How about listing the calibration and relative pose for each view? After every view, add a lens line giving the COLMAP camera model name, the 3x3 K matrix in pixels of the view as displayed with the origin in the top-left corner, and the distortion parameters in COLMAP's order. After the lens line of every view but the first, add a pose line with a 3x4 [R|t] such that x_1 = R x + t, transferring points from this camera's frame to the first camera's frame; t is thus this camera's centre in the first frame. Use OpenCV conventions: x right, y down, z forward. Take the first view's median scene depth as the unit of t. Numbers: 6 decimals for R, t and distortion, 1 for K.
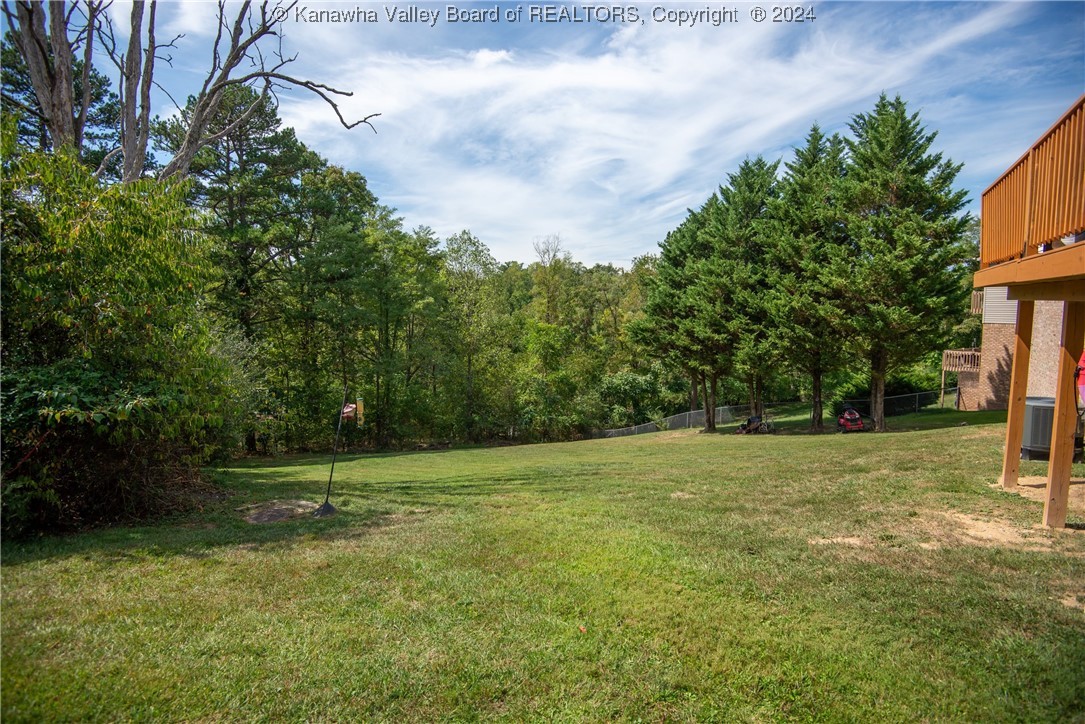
lens RADIAL K [[495.8, 0, 537.3], [0, 495.8, 361.2], [0, 0, 1]] dist [-0.024628, -0.010420]
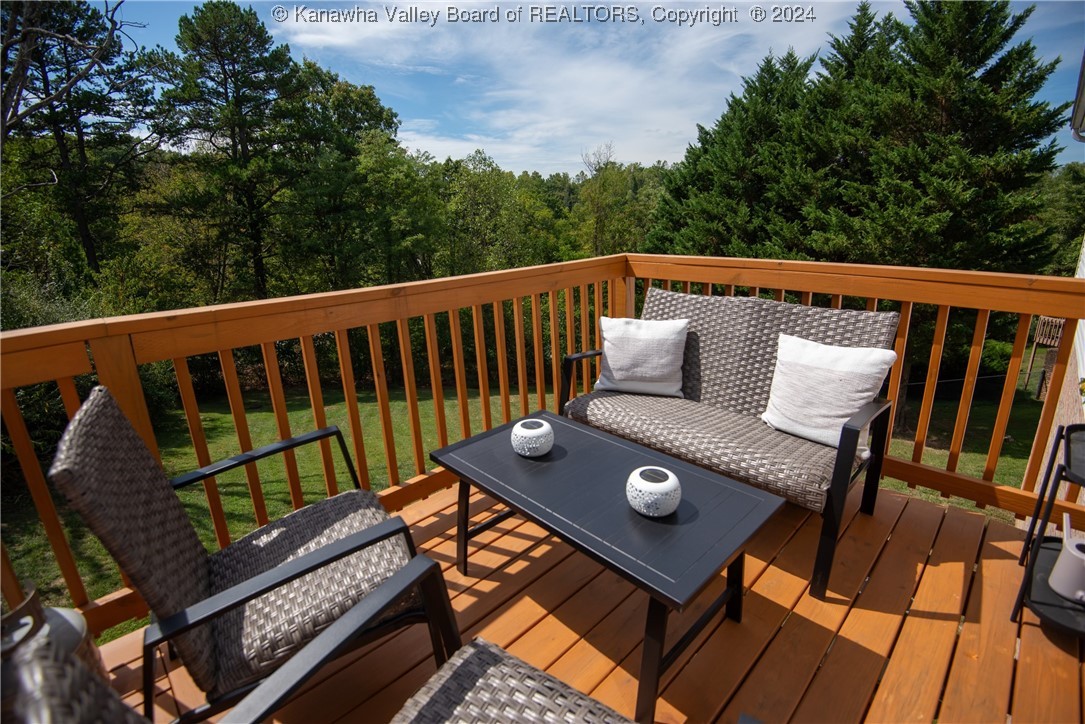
lens RADIAL K [[495.8, 0, 542.5], [0, 495.8, 355.8], [0, 0, 1]] dist [-0.024628, -0.010420]
pose [[0.978784, 0.052462, -0.198065, 0.254459], [-0.015798, 0.983111, 0.182328, -0.091083], [0.204285, -0.175331, 0.963082, 0.134692]]
